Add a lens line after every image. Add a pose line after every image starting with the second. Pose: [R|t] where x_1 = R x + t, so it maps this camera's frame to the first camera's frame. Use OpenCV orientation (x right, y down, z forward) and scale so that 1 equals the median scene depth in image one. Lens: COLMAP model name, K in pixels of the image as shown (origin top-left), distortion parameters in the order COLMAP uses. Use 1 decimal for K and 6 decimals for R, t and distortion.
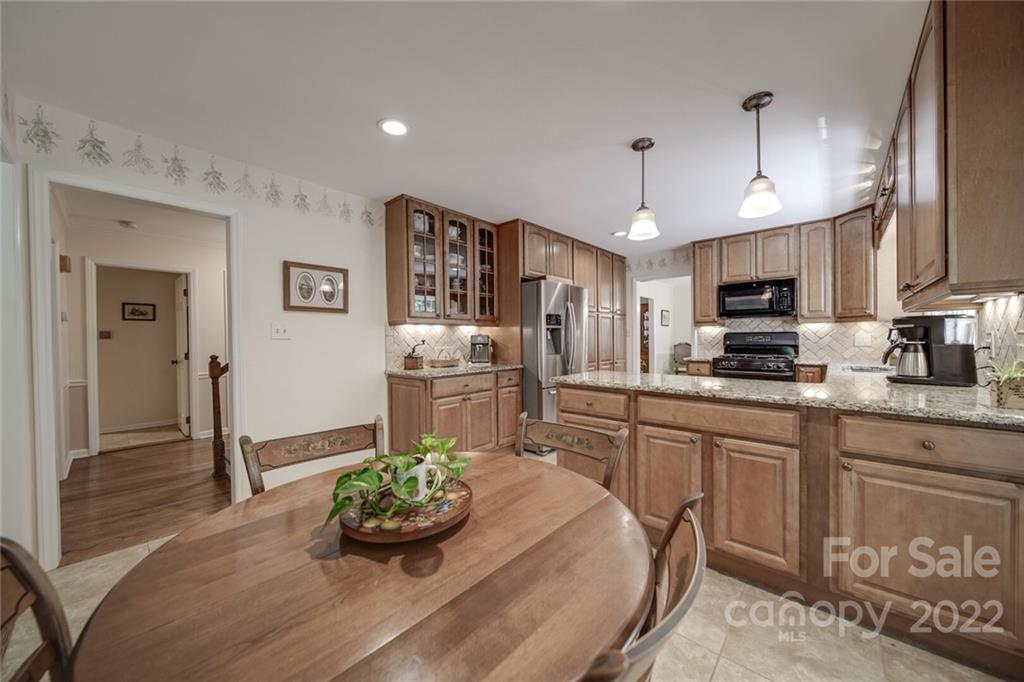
lens RADIAL K [[362.2, 0, 512.4], [0, 362.2, 341.8], [0, 0, 1]] dist [-0.003489, -0.000182]
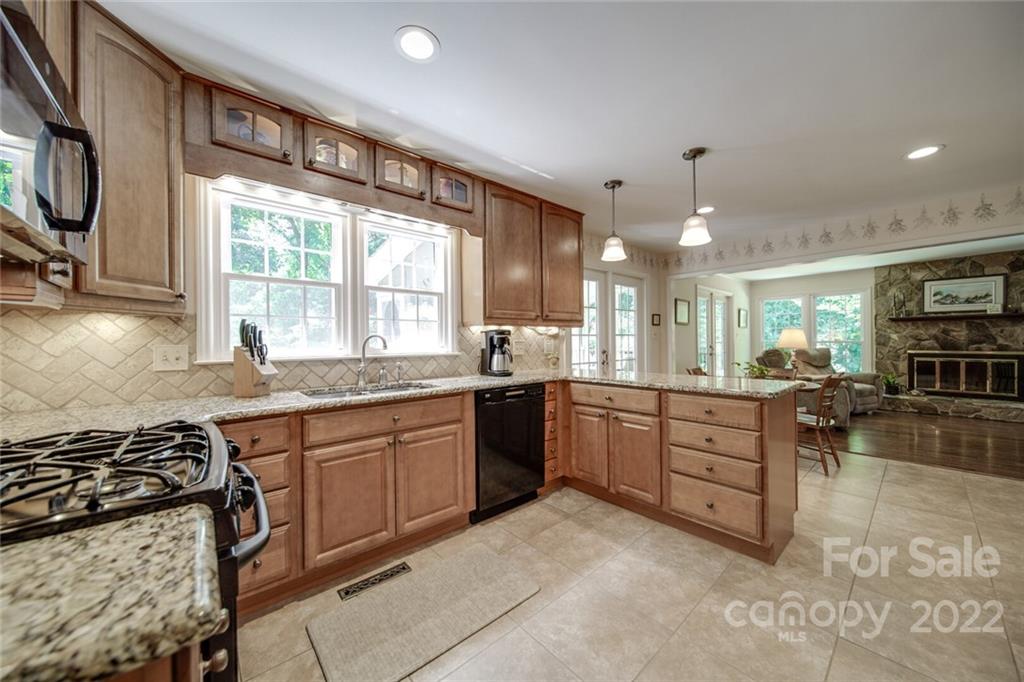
lens RADIAL K [[362.2, 0, 510.6], [0, 362.2, 341.8], [0, 0, 1]] dist [-0.003489, -0.000182]
pose [[-0.992383, 0.019763, 0.121593, 0.443879], [0.021097, 0.999730, 0.009694, -0.016990], [-0.121368, 0.012185, -0.992533, 1.216362]]
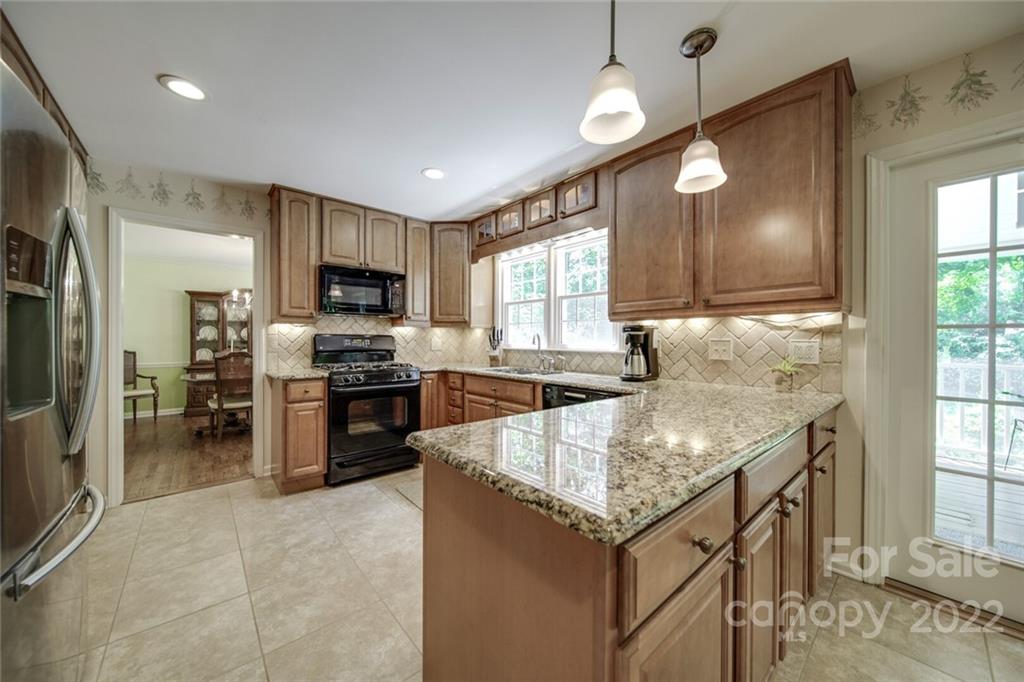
lens RADIAL K [[362.2, 0, 514.1], [0, 362.2, 338.8], [0, 0, 1]] dist [-0.003489, -0.000182]
pose [[0.118251, 0.011275, 0.992920, -0.071793], [0.005723, 0.999911, -0.012036, -0.006484], [-0.992967, 0.007105, 0.118176, 0.626156]]
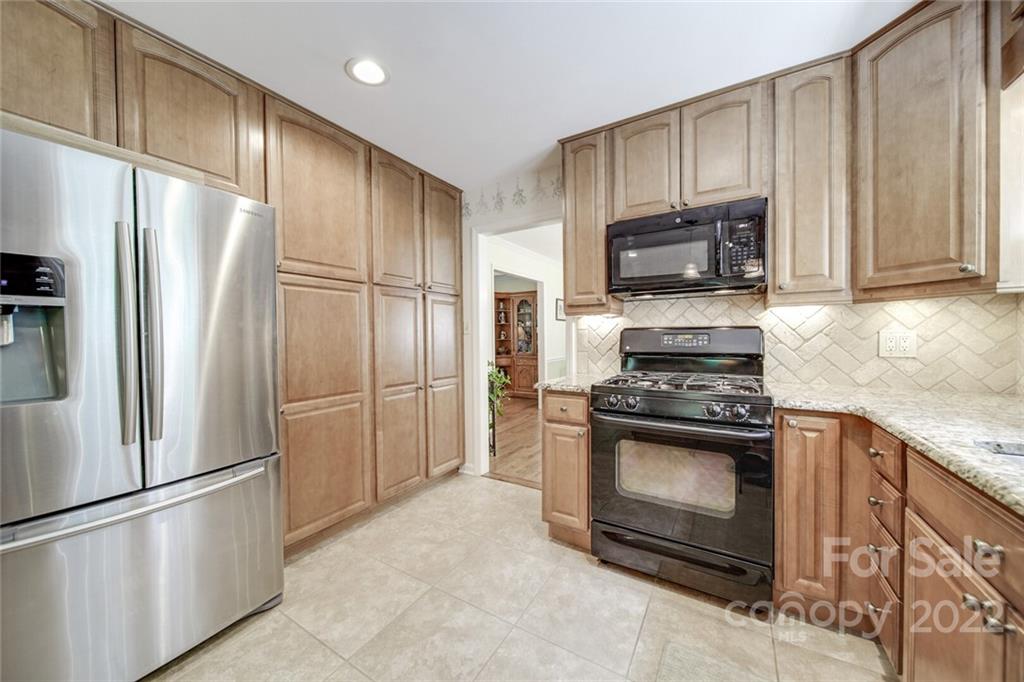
lens RADIAL K [[362.2, 0, 514.9], [0, 362.2, 341.8], [0, 0, 1]] dist [-0.003489, -0.000182]
pose [[0.982543, -0.004532, 0.185978, 0.410330], [0.003472, 0.999976, 0.006028, -0.011497], [-0.186001, -0.005277, 0.982535, 0.632510]]
